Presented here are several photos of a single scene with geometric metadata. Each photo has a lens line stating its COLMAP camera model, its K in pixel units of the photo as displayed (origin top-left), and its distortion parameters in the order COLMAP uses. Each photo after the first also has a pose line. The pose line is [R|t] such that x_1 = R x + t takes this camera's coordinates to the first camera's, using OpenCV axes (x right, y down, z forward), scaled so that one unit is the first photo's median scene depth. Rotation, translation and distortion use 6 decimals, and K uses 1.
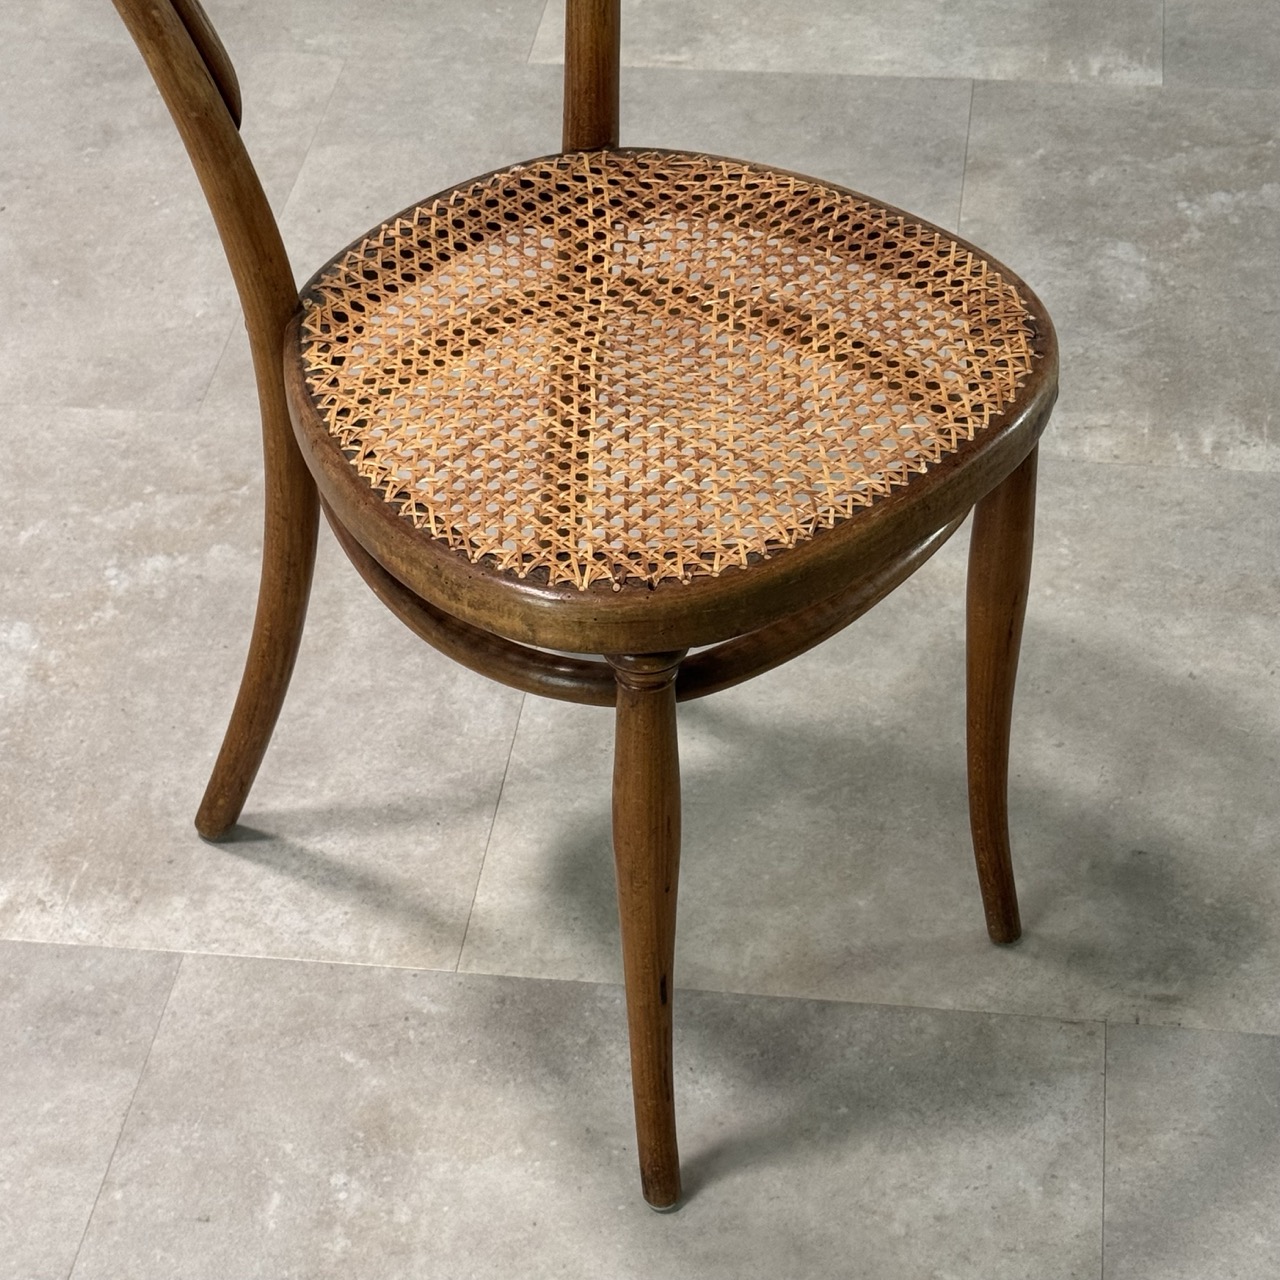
lens RADIAL K [[3036.2, 0, 640.0], [0, 3036.2, 640.0], [0, 0, 1]] dist [0.233280, -0.211992]
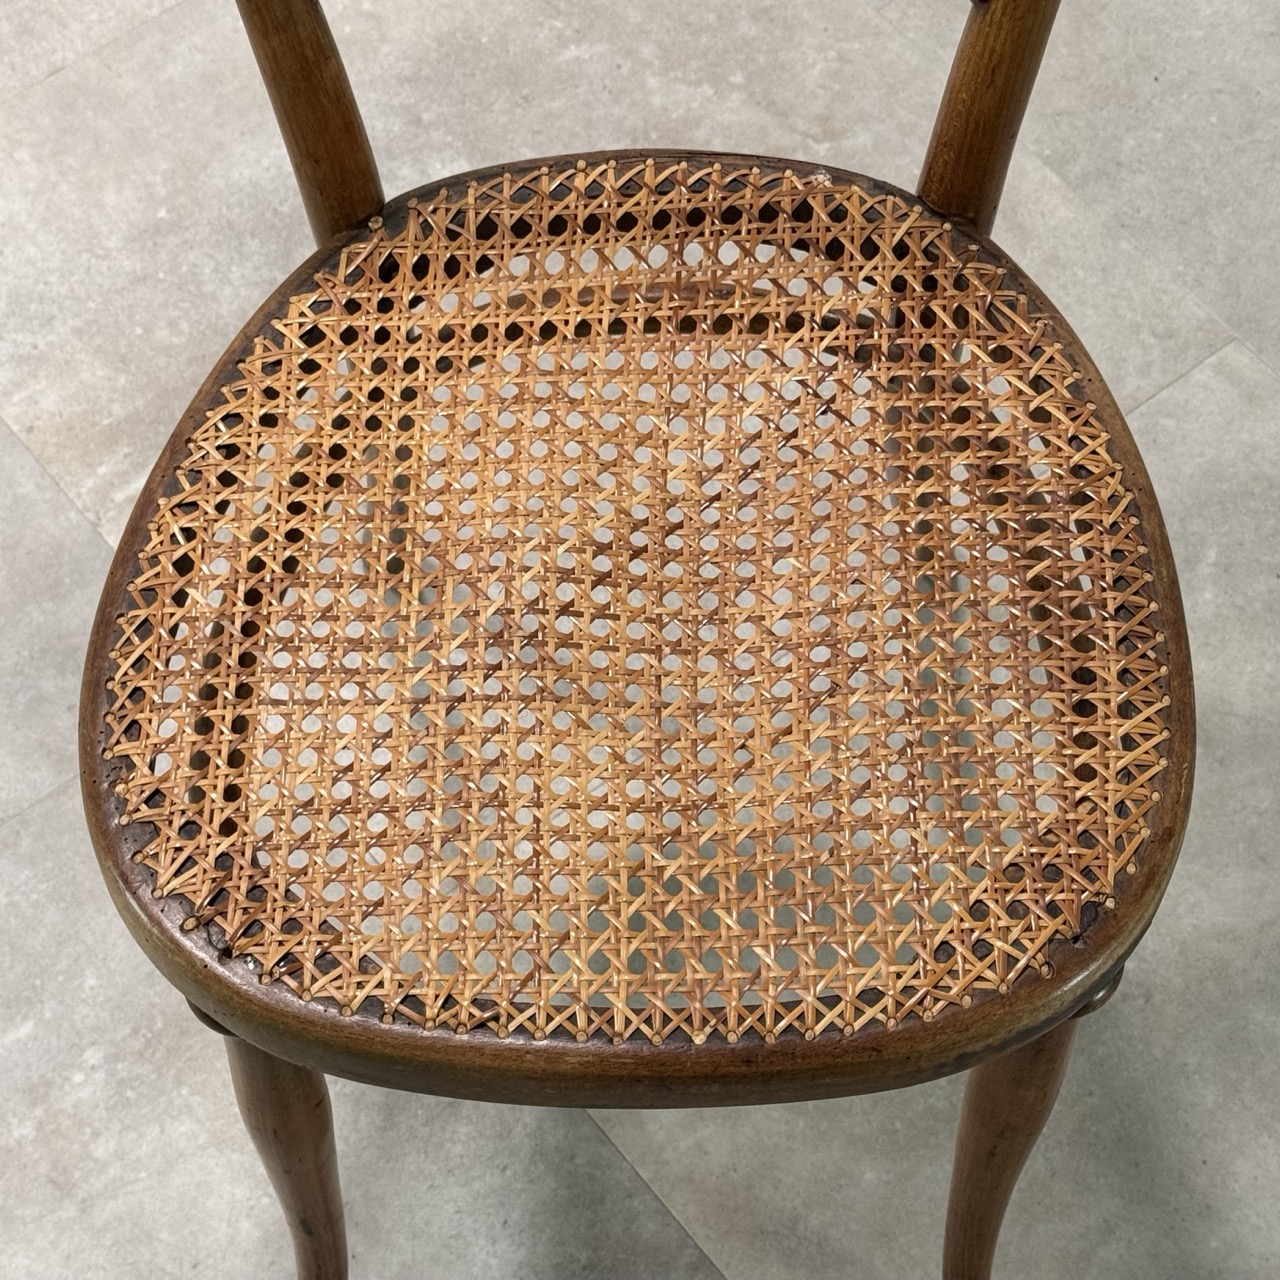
lens RADIAL K [[3036.2, 0, 640.0], [0, 3036.2, 640.0], [0, 0, 1]] dist [0.233280, -0.211992]
pose [[0.721655, 0.614163, -0.319402, 0.216505], [-0.459807, 0.770176, 0.442048, -0.366535], [0.517485, -0.172143, 0.838198, 0.399905]]
